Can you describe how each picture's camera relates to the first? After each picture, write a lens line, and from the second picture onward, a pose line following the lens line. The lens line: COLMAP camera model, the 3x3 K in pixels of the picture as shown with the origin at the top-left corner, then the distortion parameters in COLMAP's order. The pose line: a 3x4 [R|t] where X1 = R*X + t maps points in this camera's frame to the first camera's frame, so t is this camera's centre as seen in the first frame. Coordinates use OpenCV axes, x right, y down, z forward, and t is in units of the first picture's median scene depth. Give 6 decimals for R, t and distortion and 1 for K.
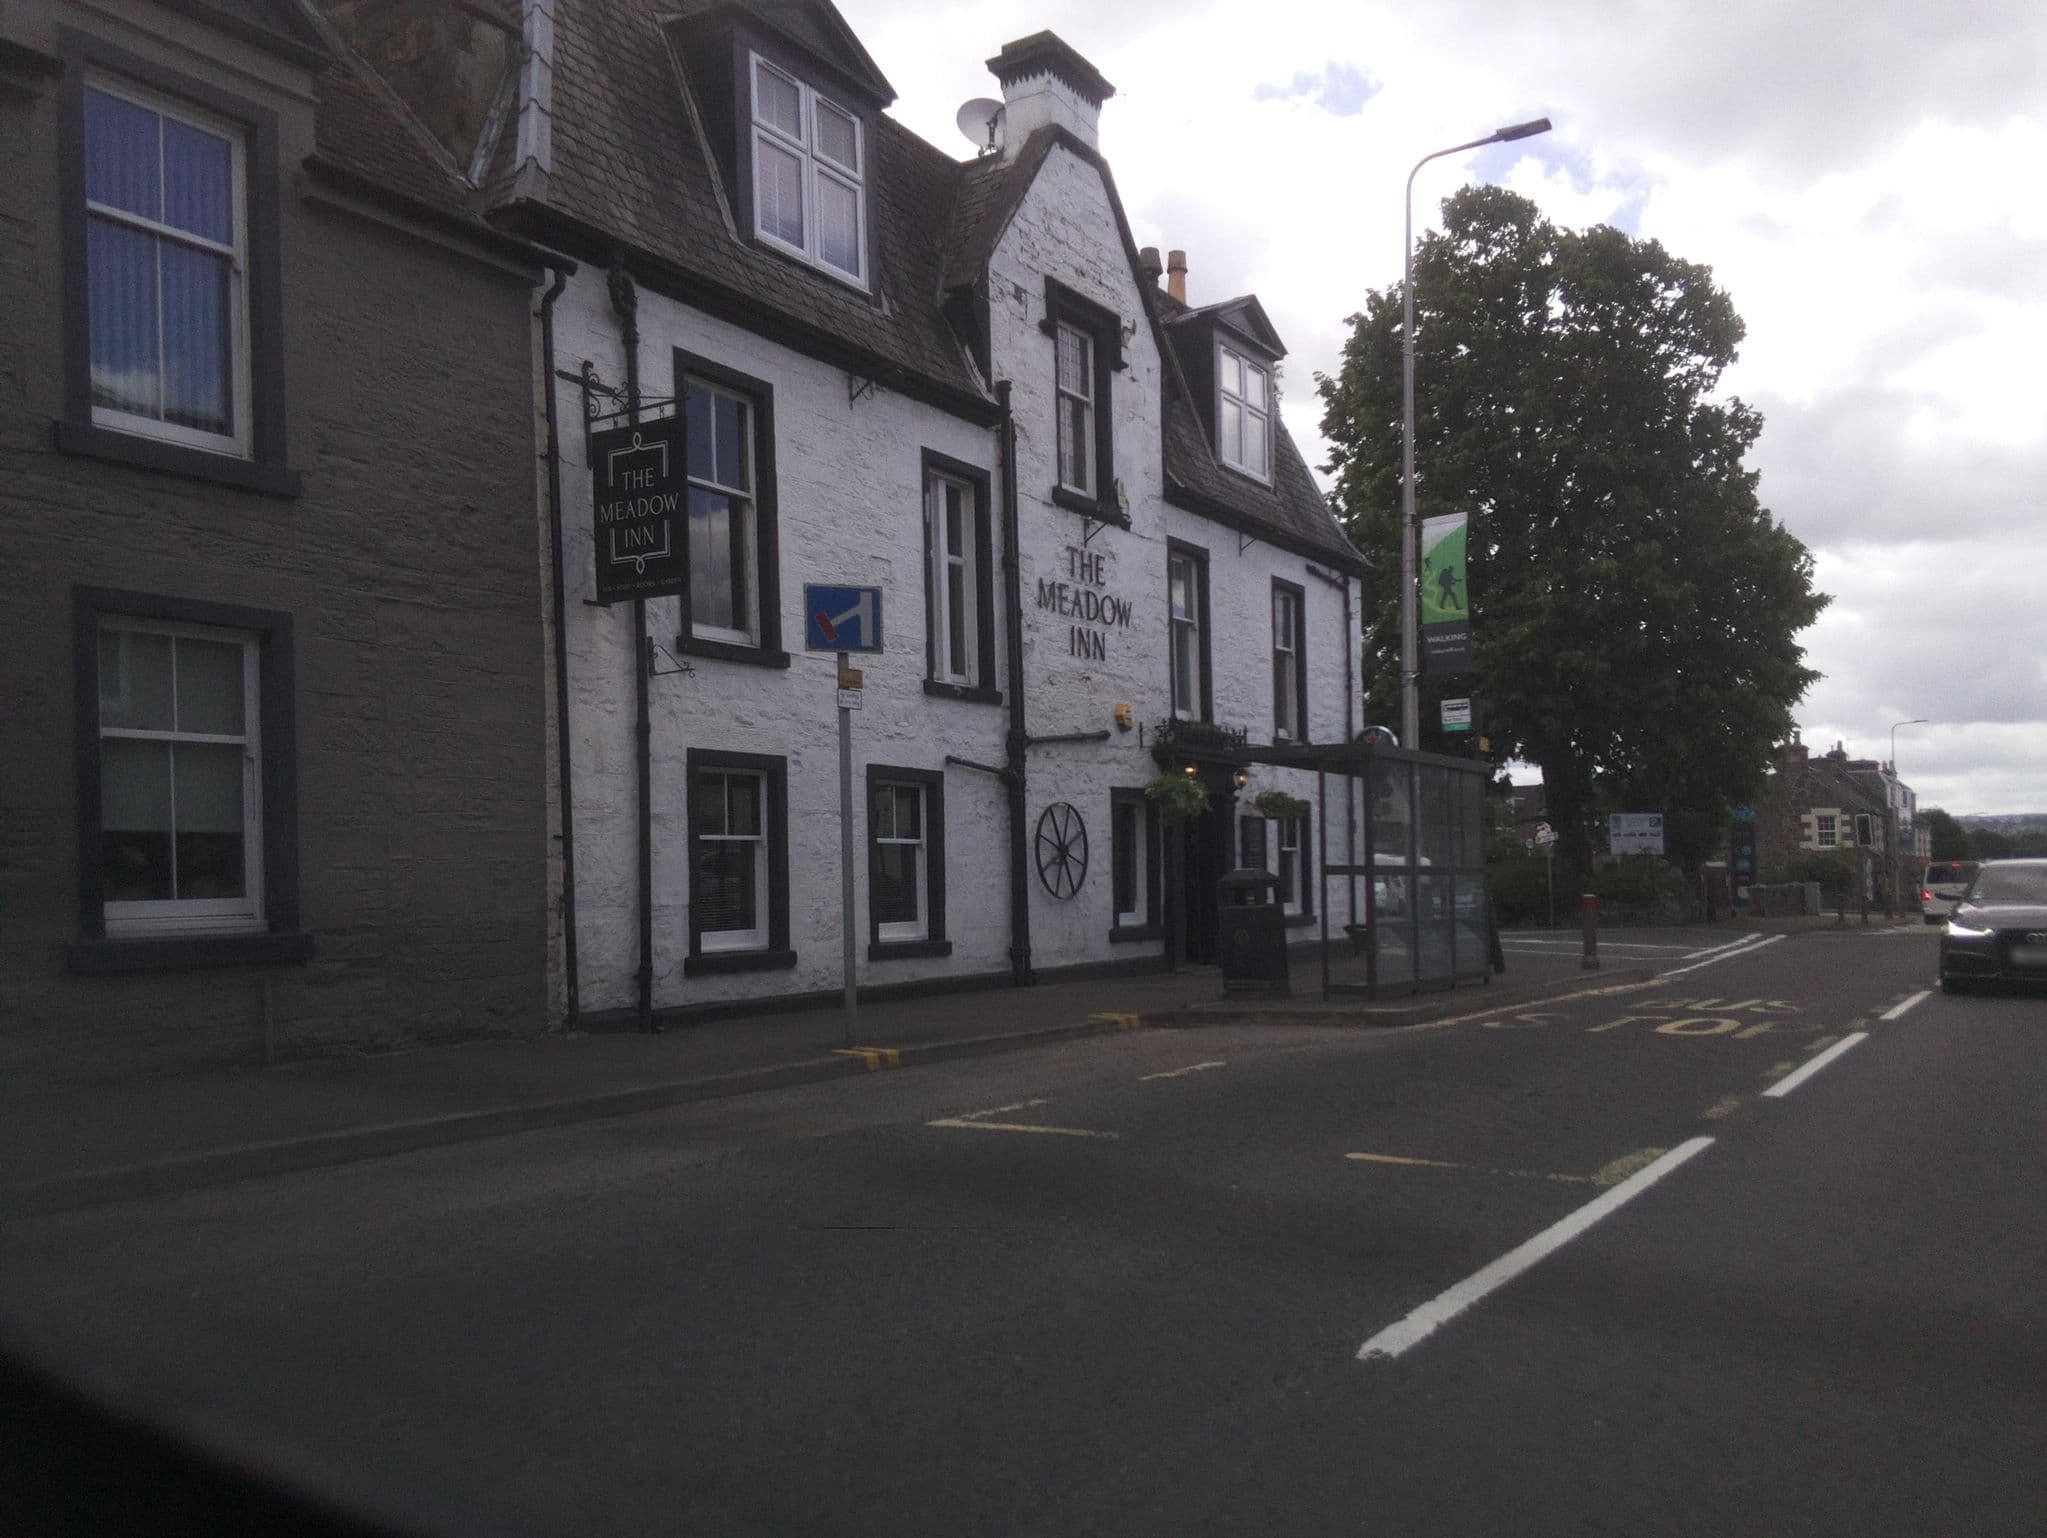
lens RADIAL K [[1684.2, 0, 1023.5], [0, 1684.2, 769.0], [0, 0, 1]] dist [0.154056, -0.246125]
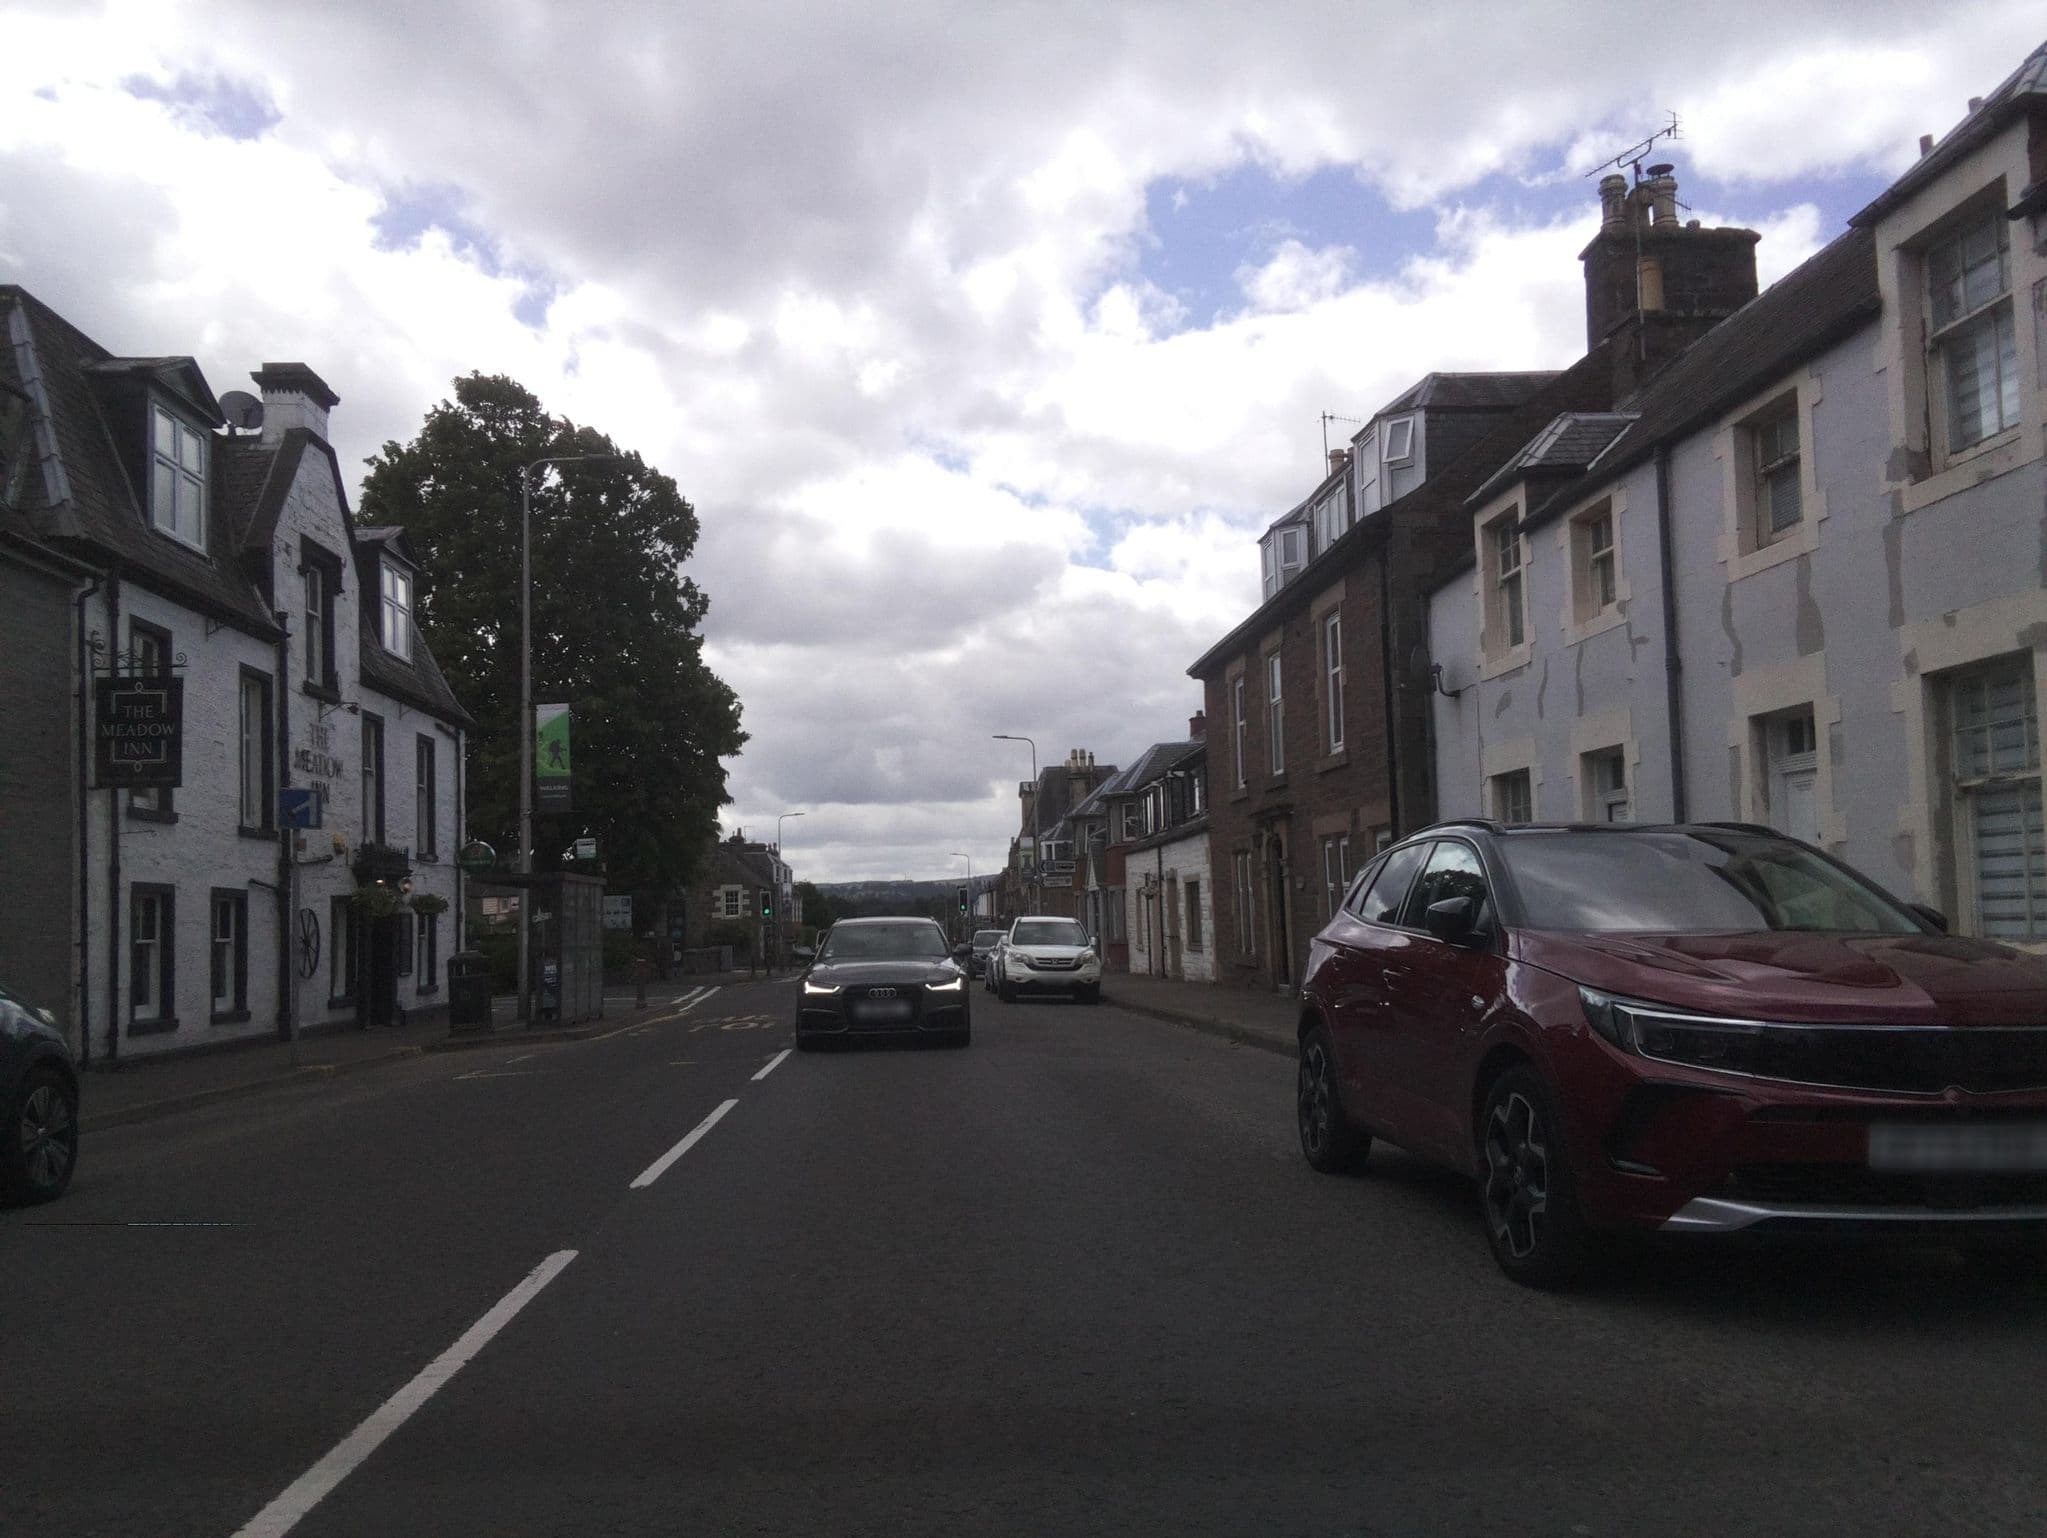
lens RADIAL K [[1881.9, 0, 1023.5], [0, 1881.9, 769.0], [0, 0, 1]] dist [-0.005292, -0.161629]
pose [[0.816835, 0.019029, 0.576558, -0.351791], [-0.000238, 0.999467, -0.032650, -0.040603], [-0.576872, 0.026532, 0.816404, -0.546929]]
